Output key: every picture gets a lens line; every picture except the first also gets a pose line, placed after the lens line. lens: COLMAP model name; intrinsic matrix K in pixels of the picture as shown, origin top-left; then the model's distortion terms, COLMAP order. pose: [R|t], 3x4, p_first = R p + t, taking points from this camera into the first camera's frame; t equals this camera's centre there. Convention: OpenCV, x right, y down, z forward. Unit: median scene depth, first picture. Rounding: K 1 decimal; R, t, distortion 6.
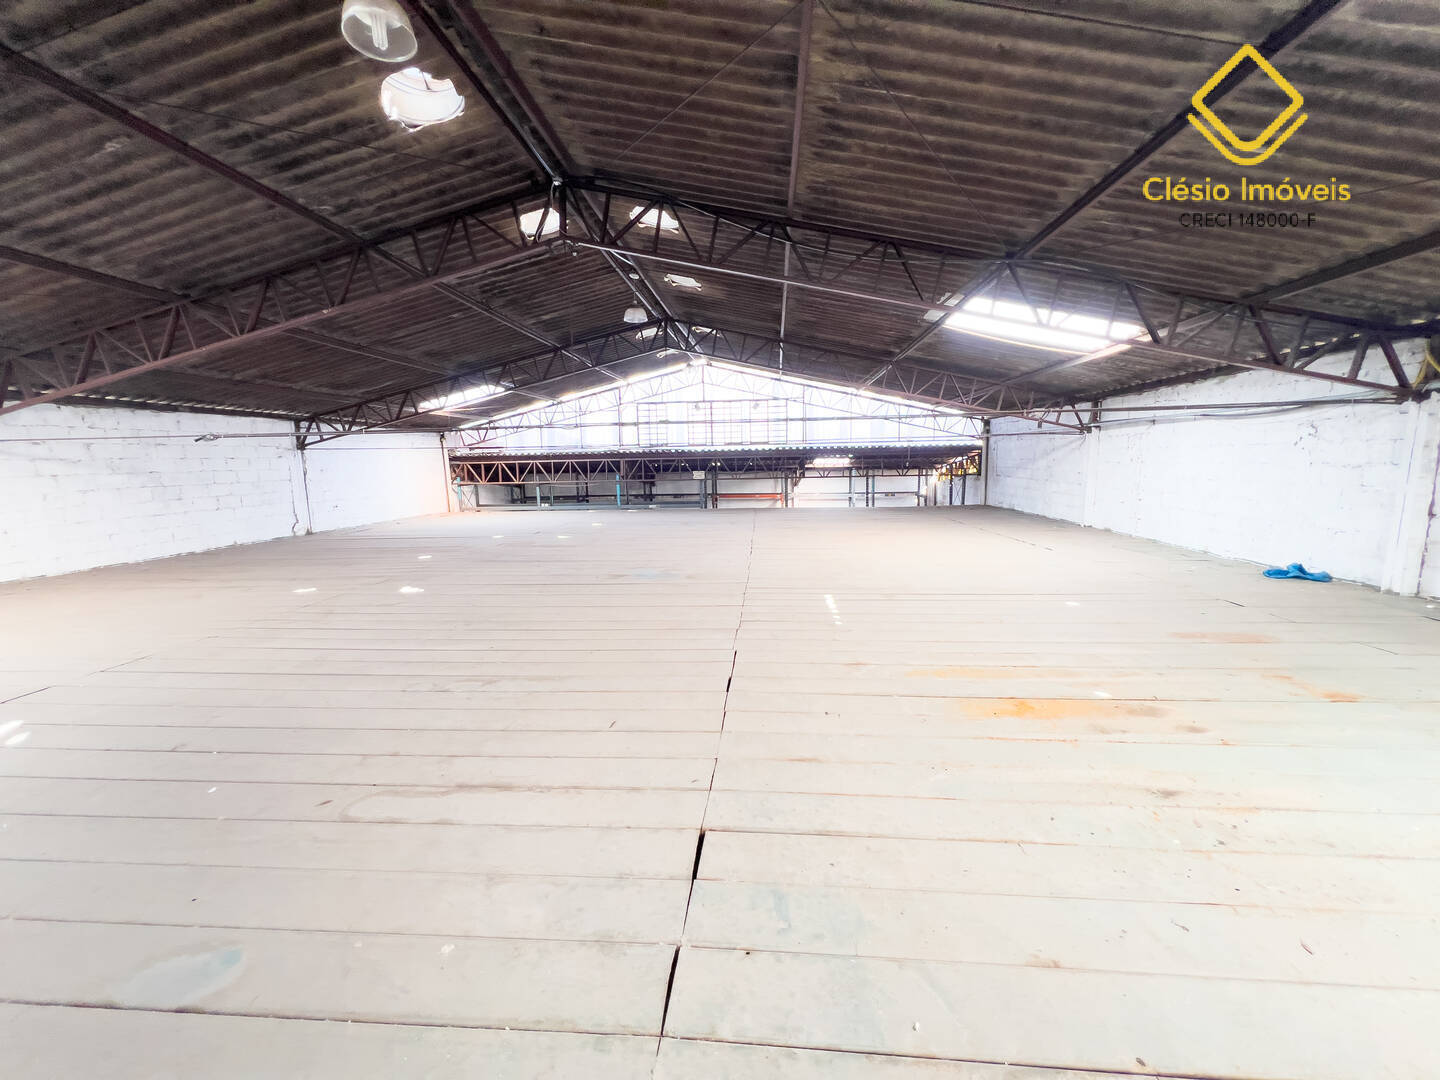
lens RADIAL K [[574.1, 0, 721.6], [0, 574.1, 543.3], [0, 0, 1]] dist [0.001211, -0.000765]
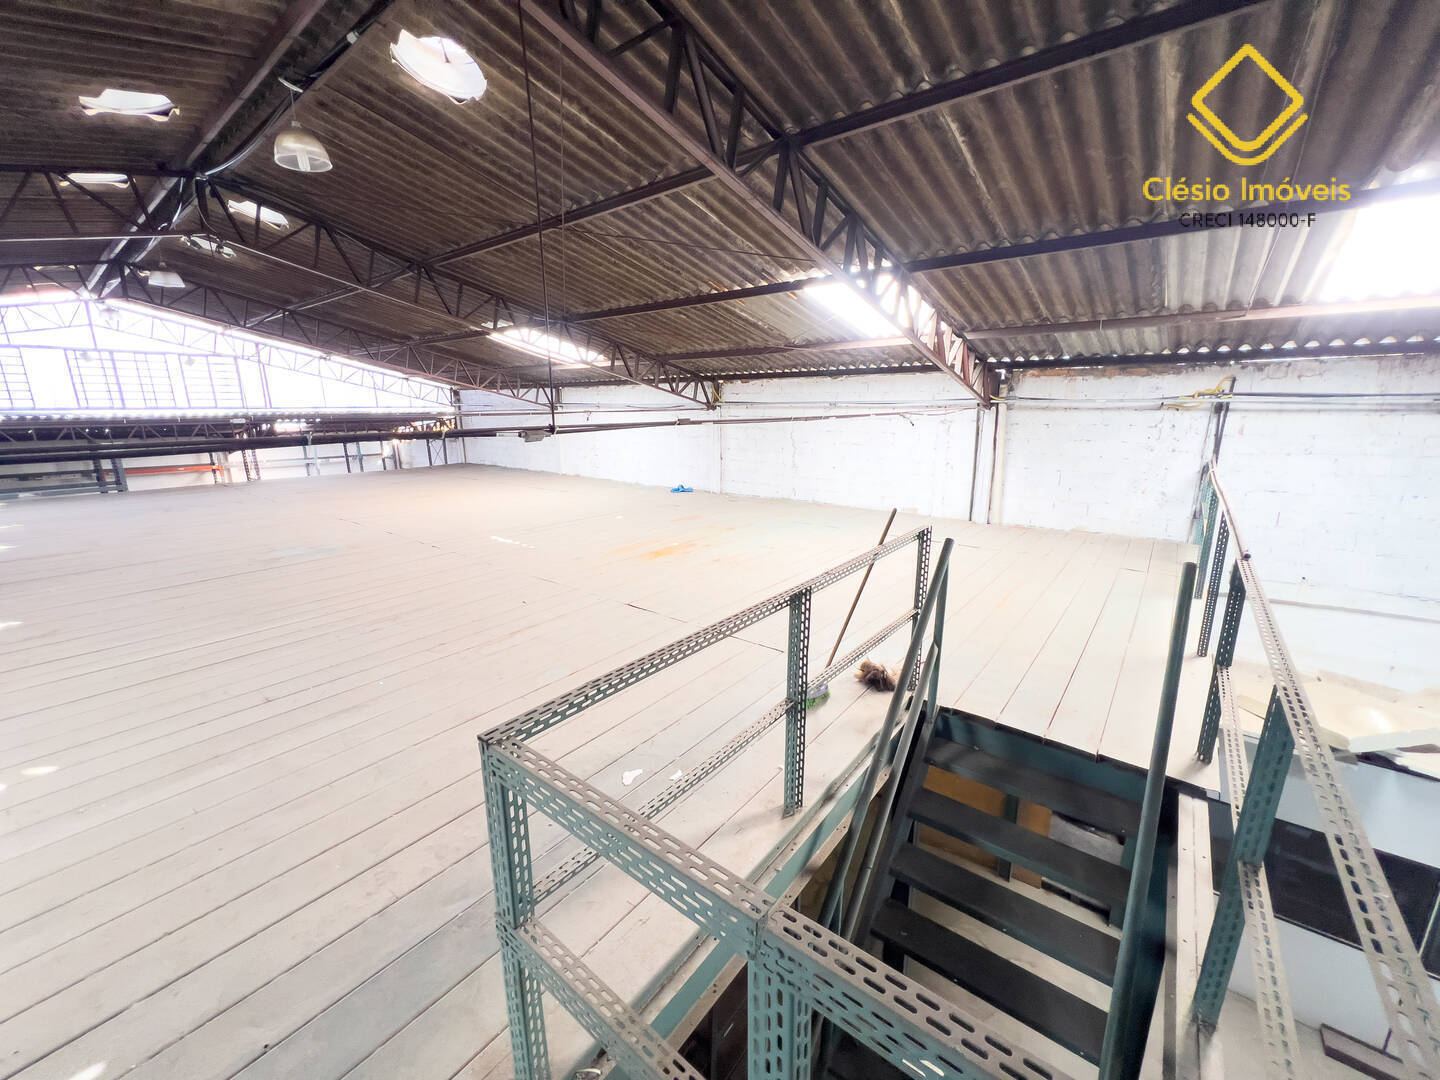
lens RADIAL K [[574.1, 0, 721.6], [0, 574.1, 543.3], [0, 0, 1]] dist [0.001211, -0.000765]
pose [[0.552290, -0.180564, 0.813863, -0.528598], [0.111062, 0.983496, 0.142832, -0.029161], [-0.826221, 0.011504, 0.563229, -0.234311]]
